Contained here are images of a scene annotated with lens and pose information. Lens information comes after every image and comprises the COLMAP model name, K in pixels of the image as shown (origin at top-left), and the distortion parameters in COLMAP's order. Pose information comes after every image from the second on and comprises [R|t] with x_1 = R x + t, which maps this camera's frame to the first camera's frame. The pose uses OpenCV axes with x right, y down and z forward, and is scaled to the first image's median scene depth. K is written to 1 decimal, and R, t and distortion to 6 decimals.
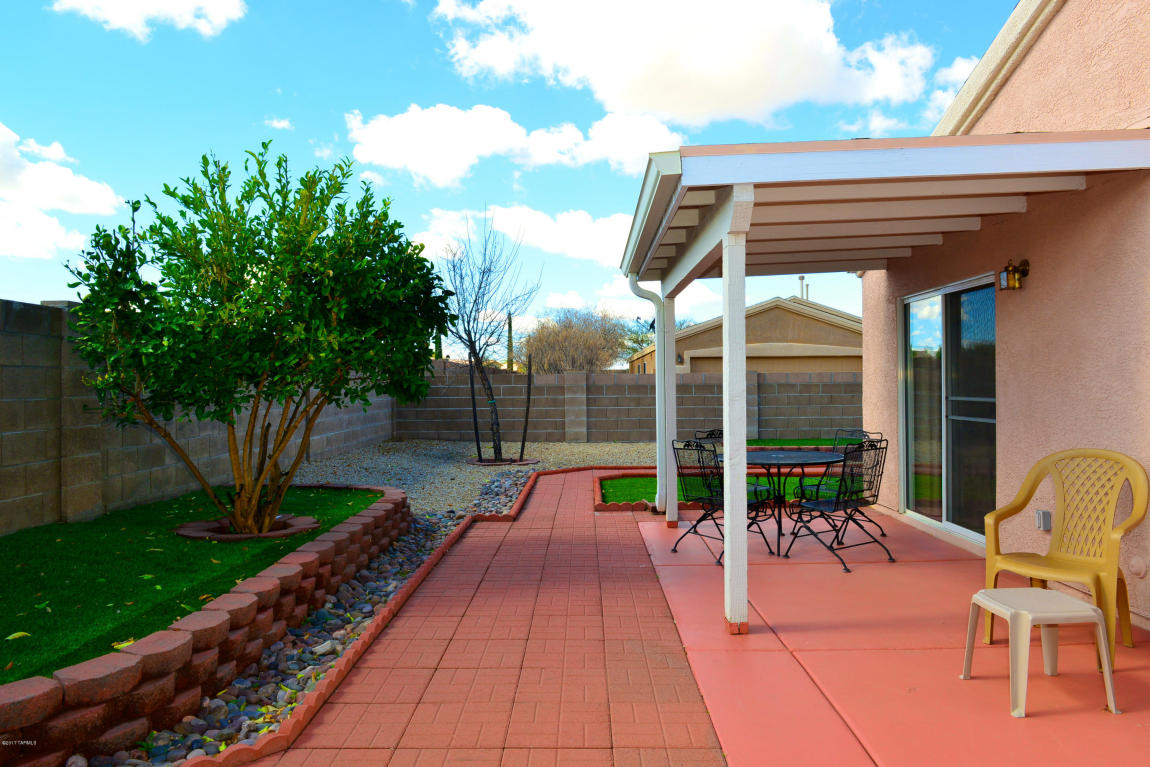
lens RADIAL K [[788.9, 0, 573.3], [0, 788.9, 382.4], [0, 0, 1]] dist [-0.017953, -0.002607]
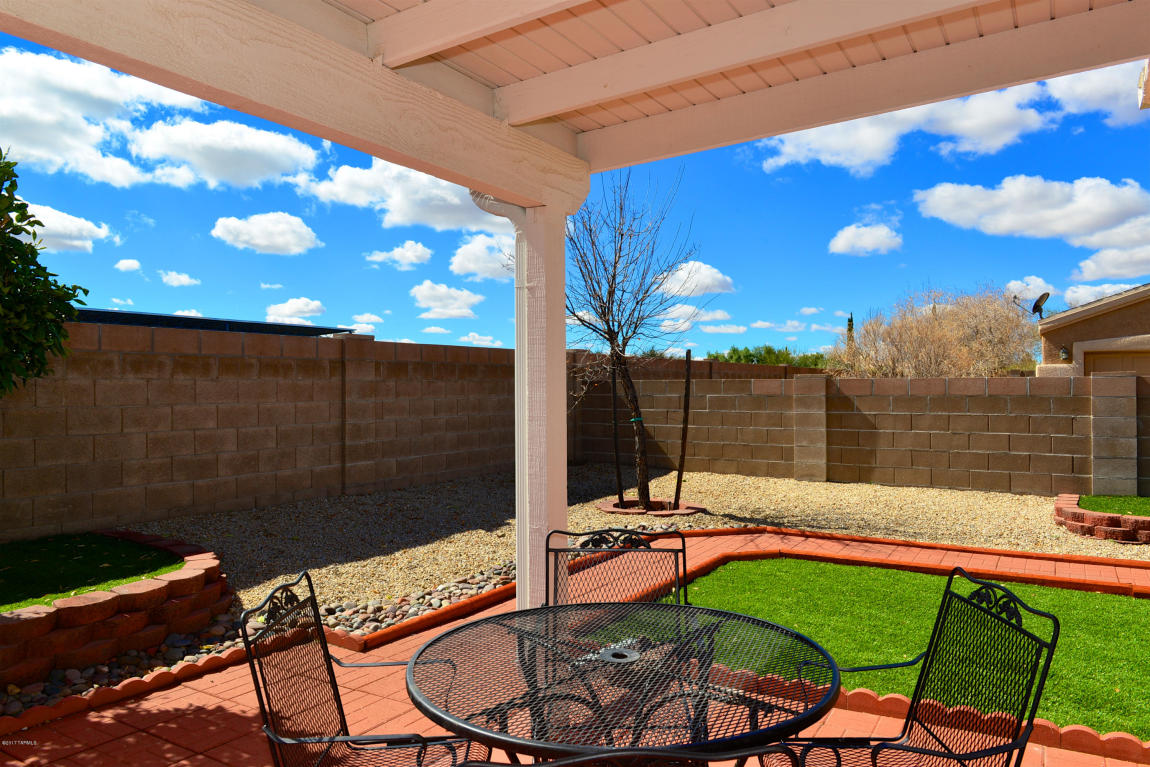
lens RADIAL K [[788.9, 0, 574.9], [0, 788.9, 384.5], [0, 0, 1]] dist [-0.017953, -0.002607]
pose [[0.854903, 0.004190, -0.518770, 0.180663], [-0.004120, 0.999991, 0.001287, -0.005627], [0.518771, 0.001037, 0.854913, 0.321463]]
